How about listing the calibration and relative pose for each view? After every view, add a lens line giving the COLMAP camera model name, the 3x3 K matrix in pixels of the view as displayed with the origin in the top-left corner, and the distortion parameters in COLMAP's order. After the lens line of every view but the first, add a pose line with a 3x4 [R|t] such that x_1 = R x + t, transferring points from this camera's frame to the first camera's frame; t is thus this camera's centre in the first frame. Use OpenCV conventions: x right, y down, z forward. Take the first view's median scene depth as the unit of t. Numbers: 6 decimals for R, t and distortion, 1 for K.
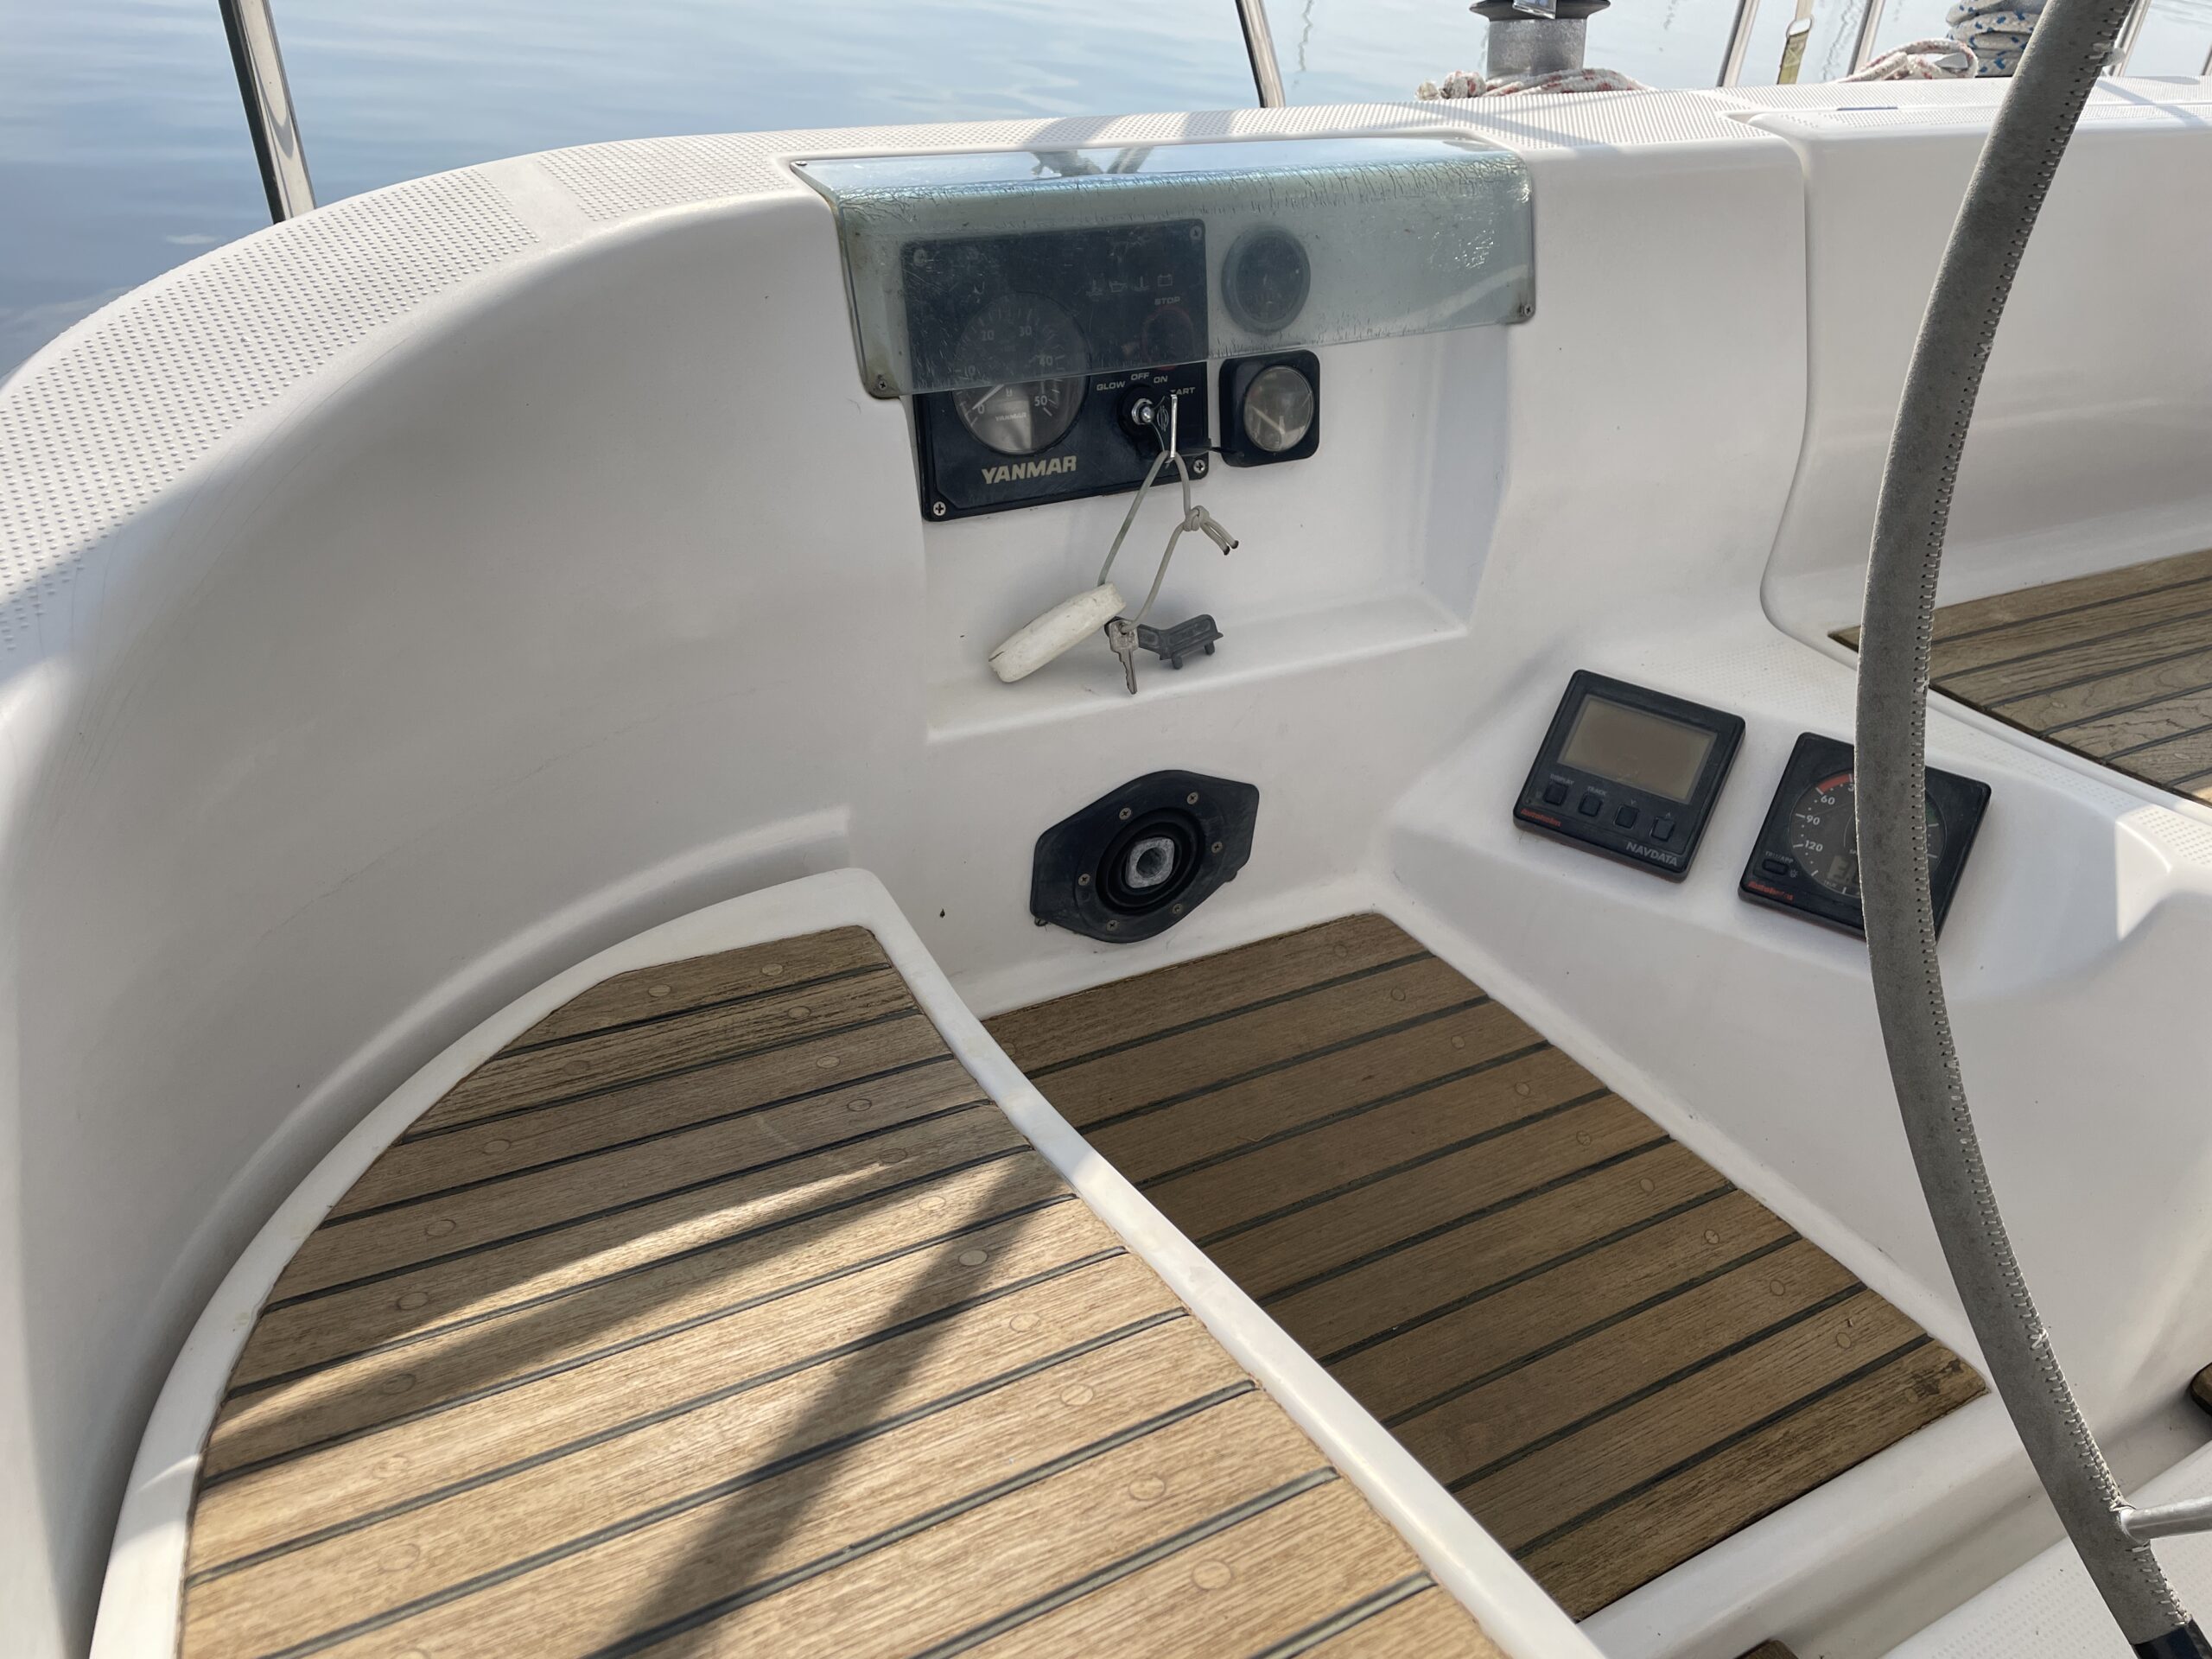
lens RADIAL K [[1623.4, 0, 1102.8], [0, 1623.4, 767.7], [0, 0, 1]] dist [-0.004814, -0.005621]
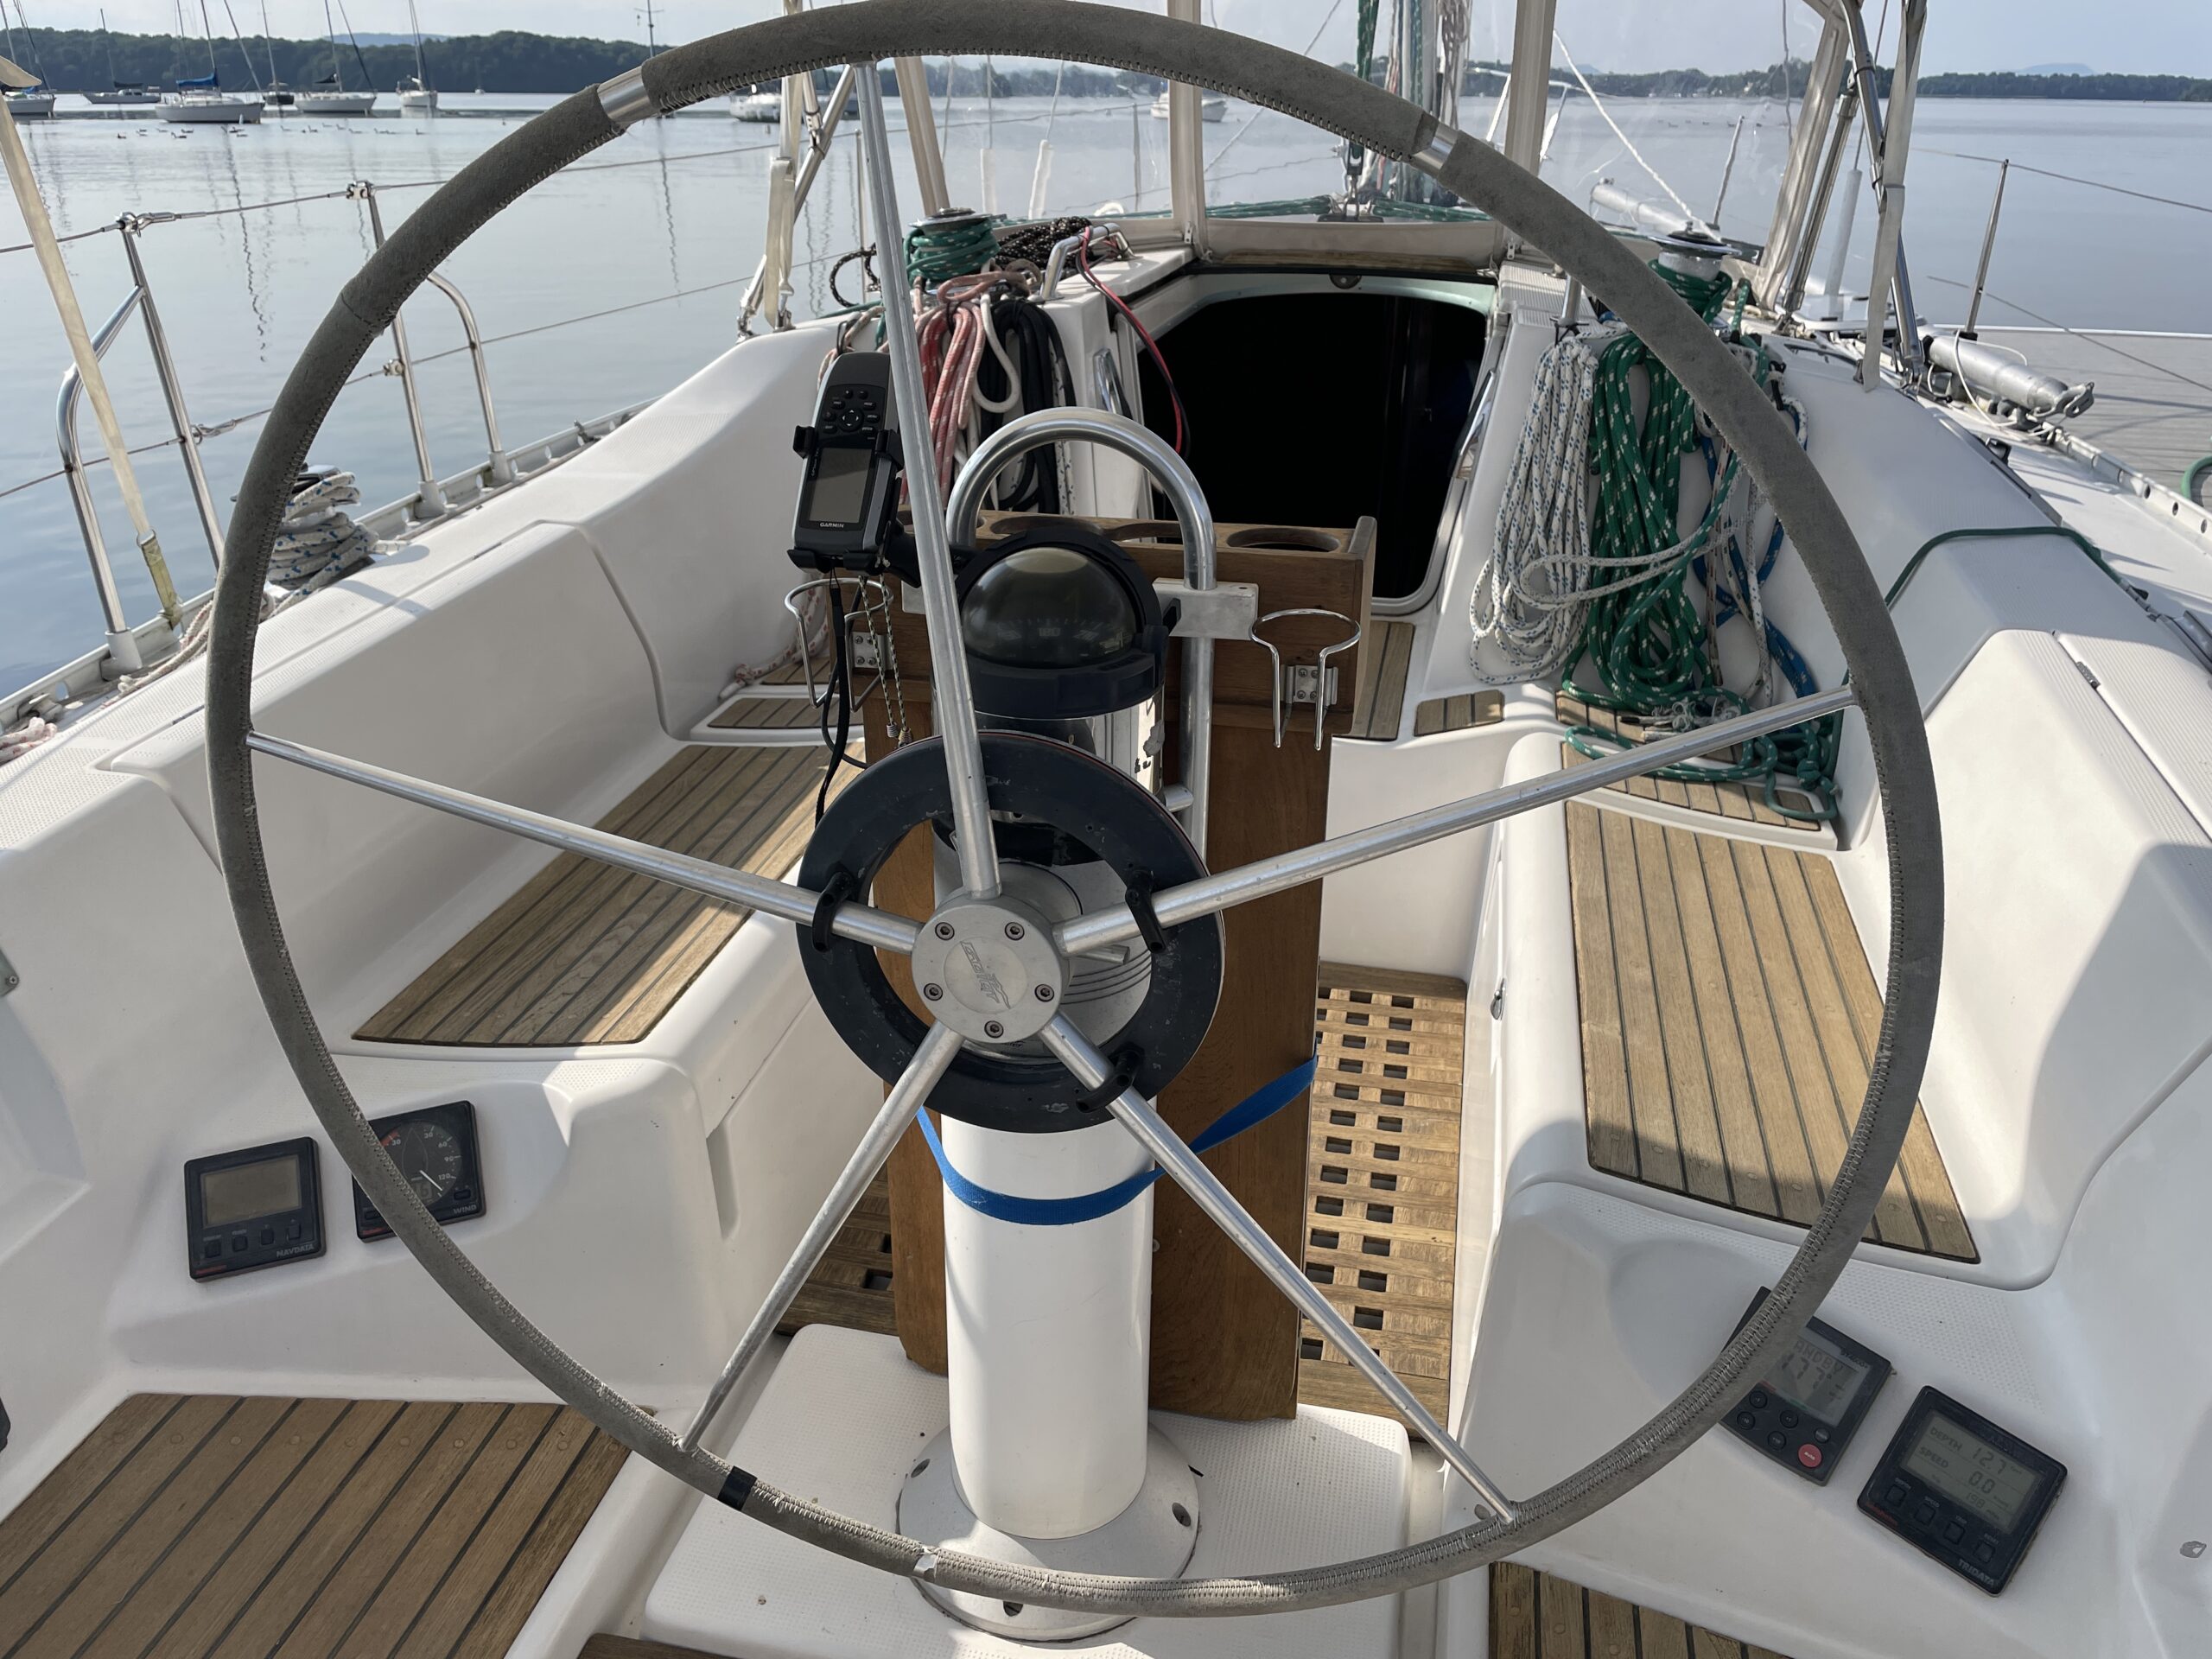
lens RADIAL K [[1702.5, 0, 1108.7], [0, 1702.5, 837.1], [0, 0, 1]] dist [0.084944, -0.113750]
pose [[0.651102, -0.419710, 0.632384, -0.018353], [0.466147, 0.878665, 0.103221, -0.093294], [-0.598976, 0.227576, 0.767748, -0.732370]]
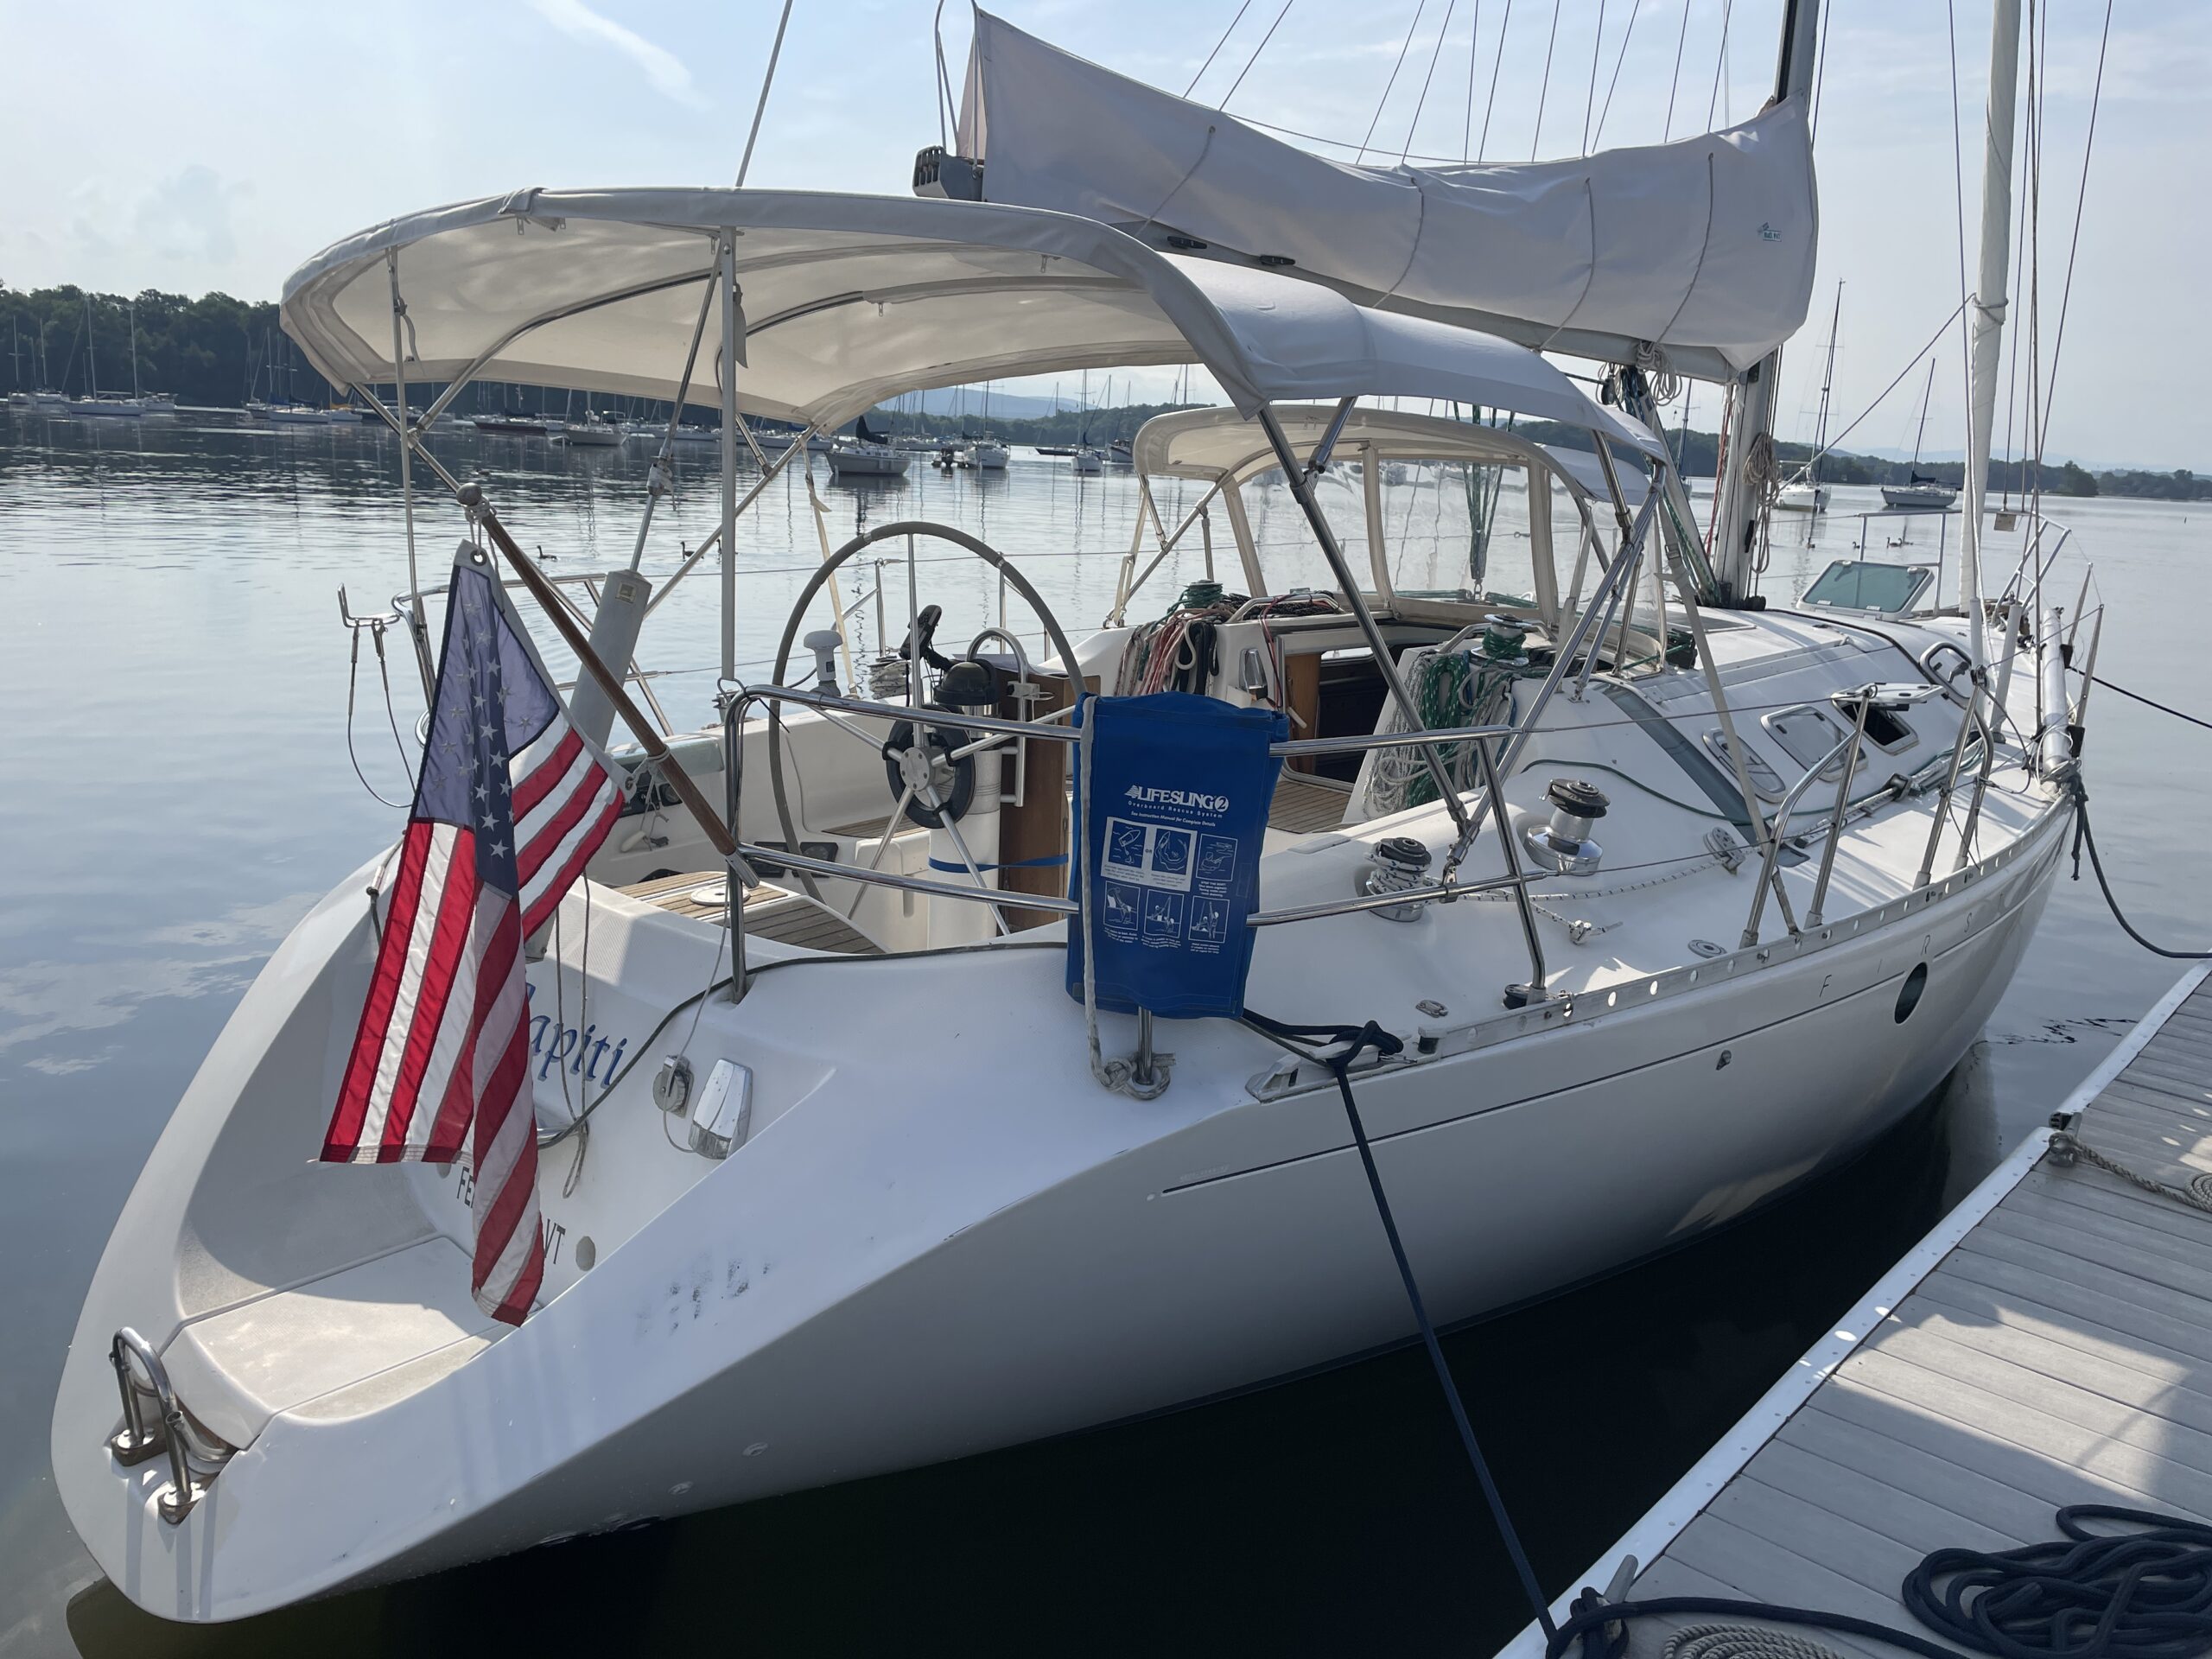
lens RADIAL K [[1703.5, 0, 1106.0], [0, 1703.5, 829.5], [0, 0, 1]] dist [0.085750, -0.117154]
pose [[0.937842, -0.164120, 0.305805, -0.242780], [0.247711, 0.933687, -0.258588, 1.413726], [-0.243087, 0.318266, 0.916306, -3.687333]]
